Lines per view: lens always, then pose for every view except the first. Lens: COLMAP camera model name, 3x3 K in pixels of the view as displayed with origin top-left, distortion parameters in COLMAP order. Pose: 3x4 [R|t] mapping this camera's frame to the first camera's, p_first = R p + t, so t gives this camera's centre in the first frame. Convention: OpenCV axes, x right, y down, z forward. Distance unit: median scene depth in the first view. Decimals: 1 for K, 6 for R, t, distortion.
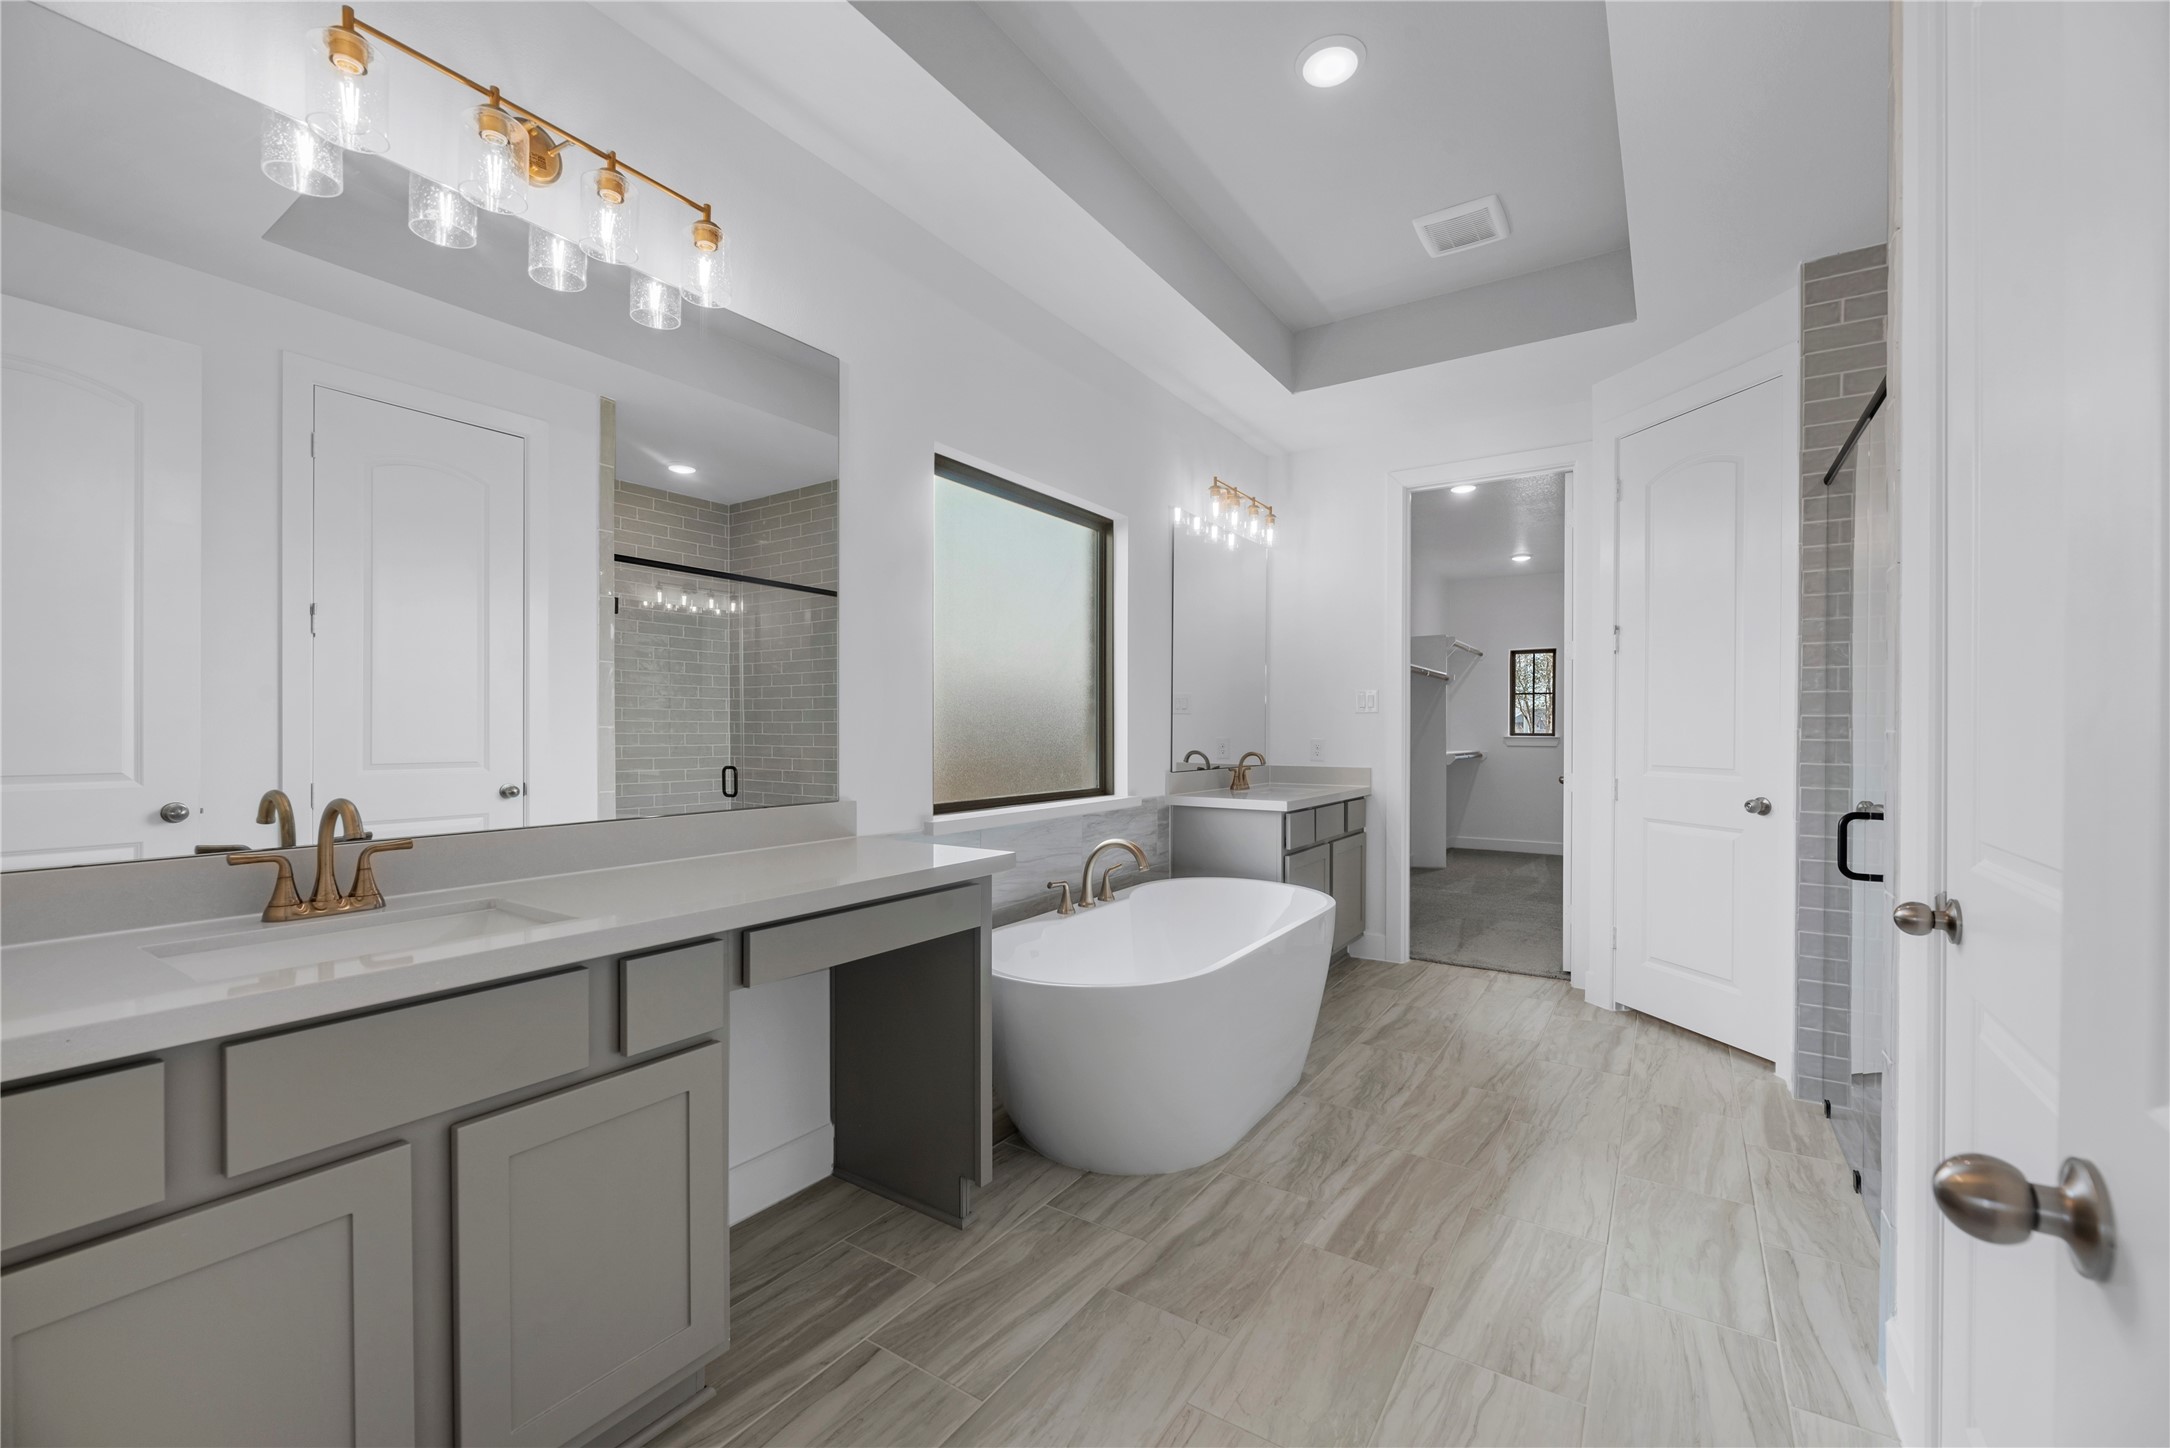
lens RADIAL K [[882.8, 0, 1079.8], [0, 882.8, 730.9], [0, 0, 1]] dist [-0.003271, 0.000284]
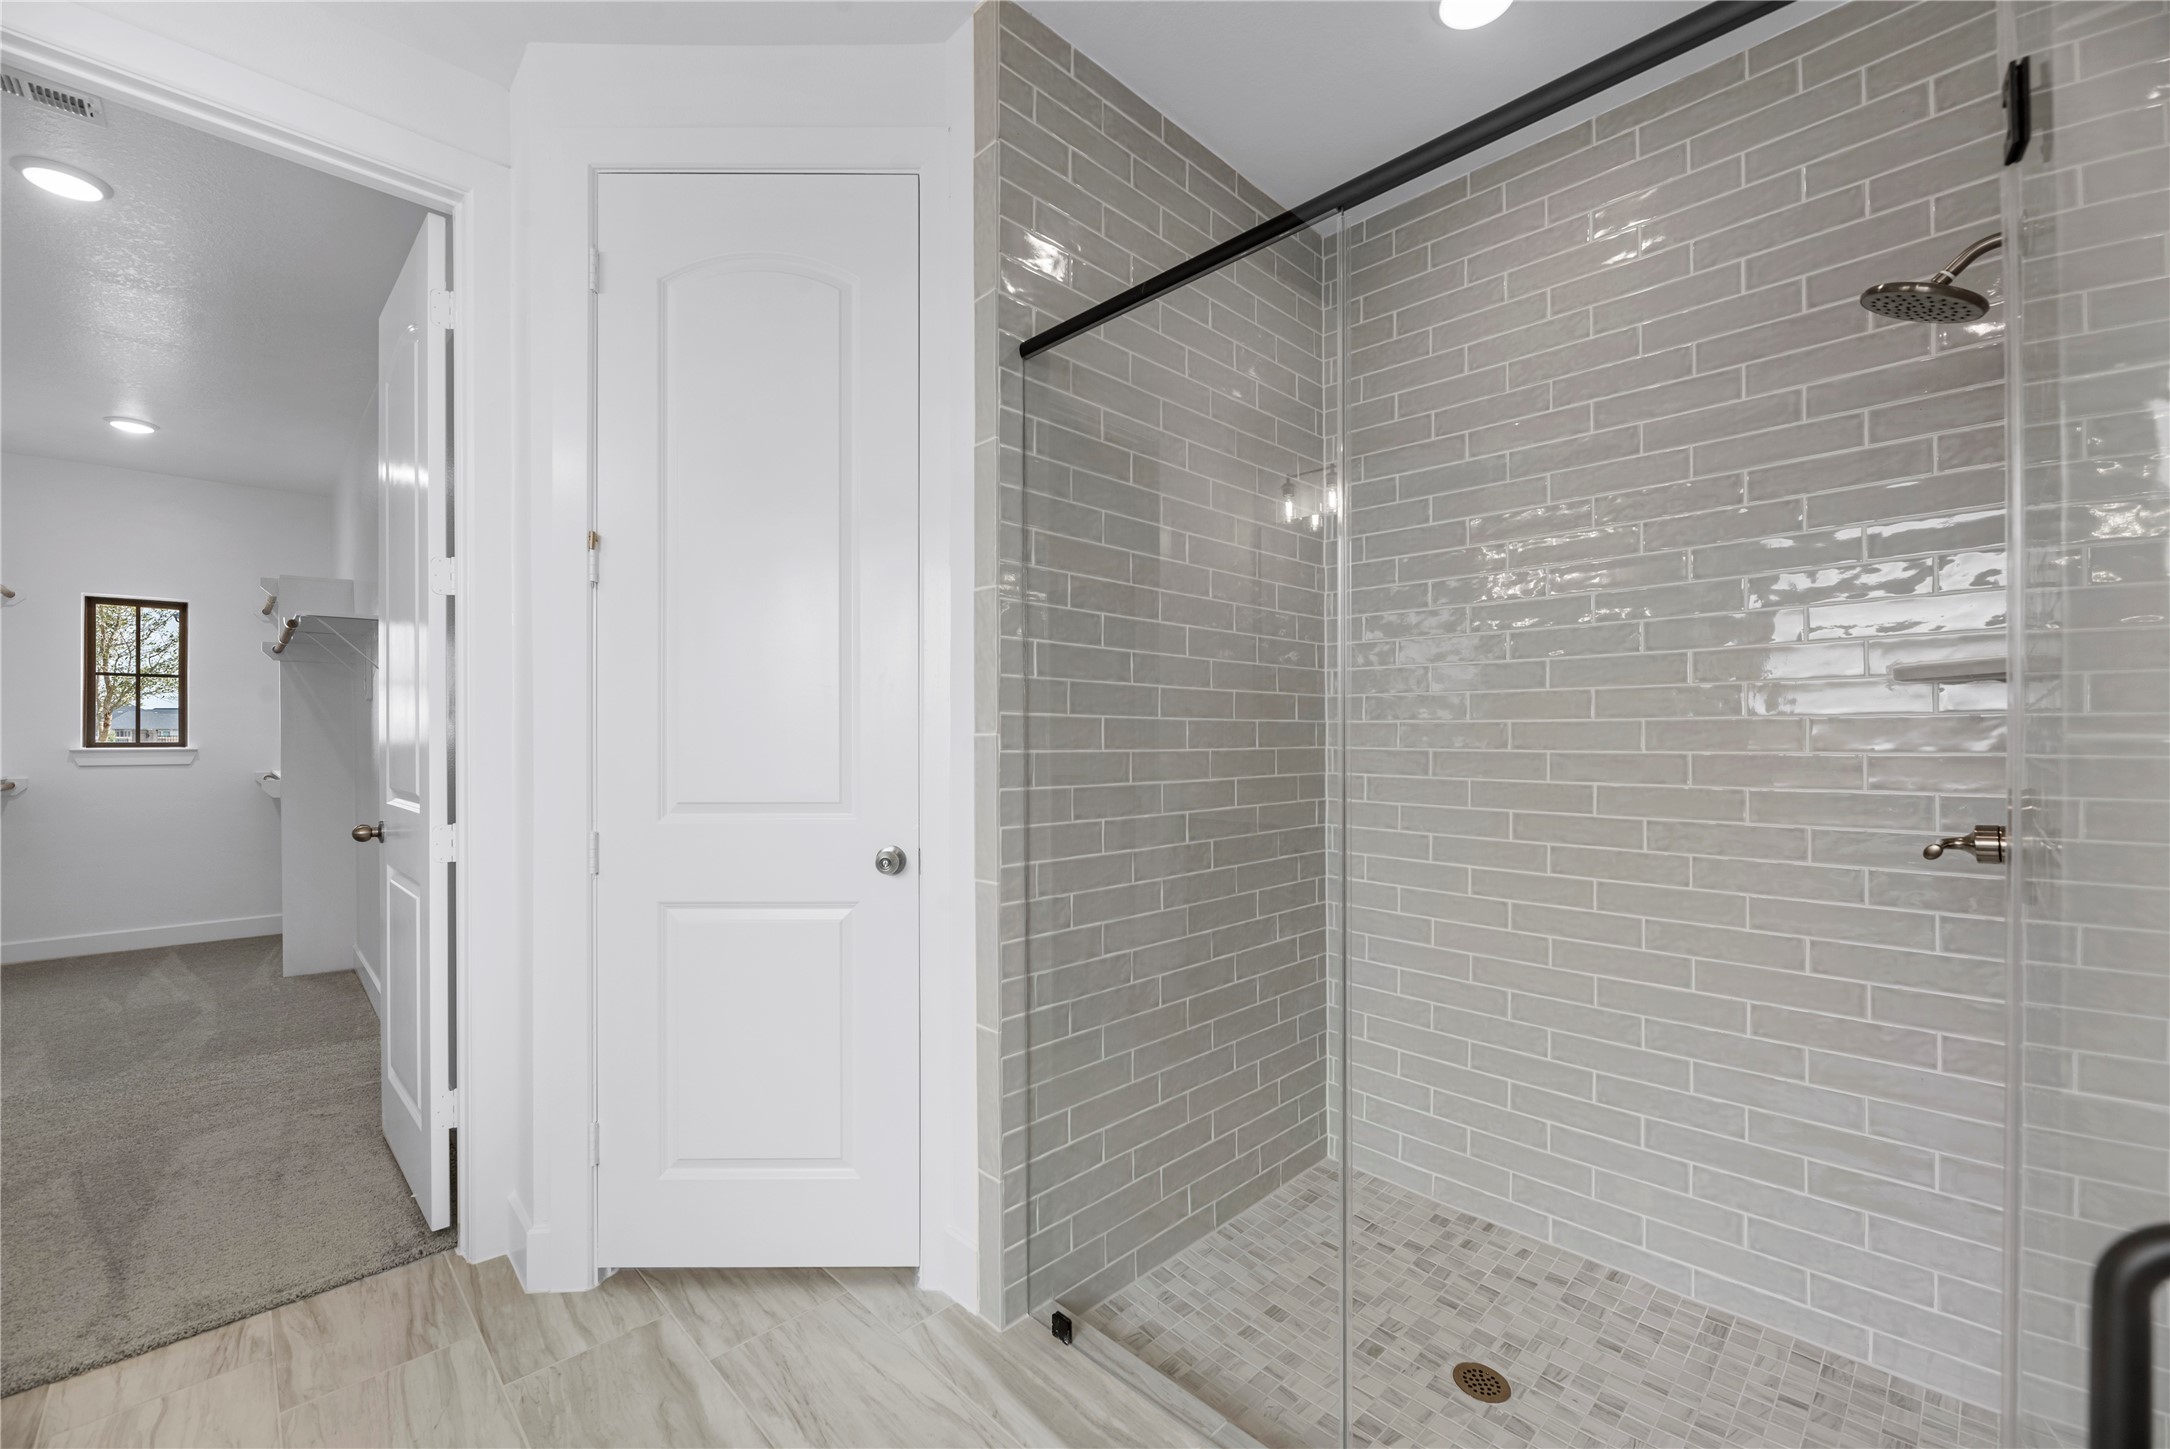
lens RADIAL K [[882.8, 0, 1077.1], [0, 882.8, 735.1], [0, 0, 1]] dist [-0.003271, 0.000284]
pose [[0.204261, -0.001446, 0.978915, 0.163855], [0.003544, 0.999993, 0.000738, -0.001073], [-0.978910, 0.003318, 0.204265, 0.620483]]
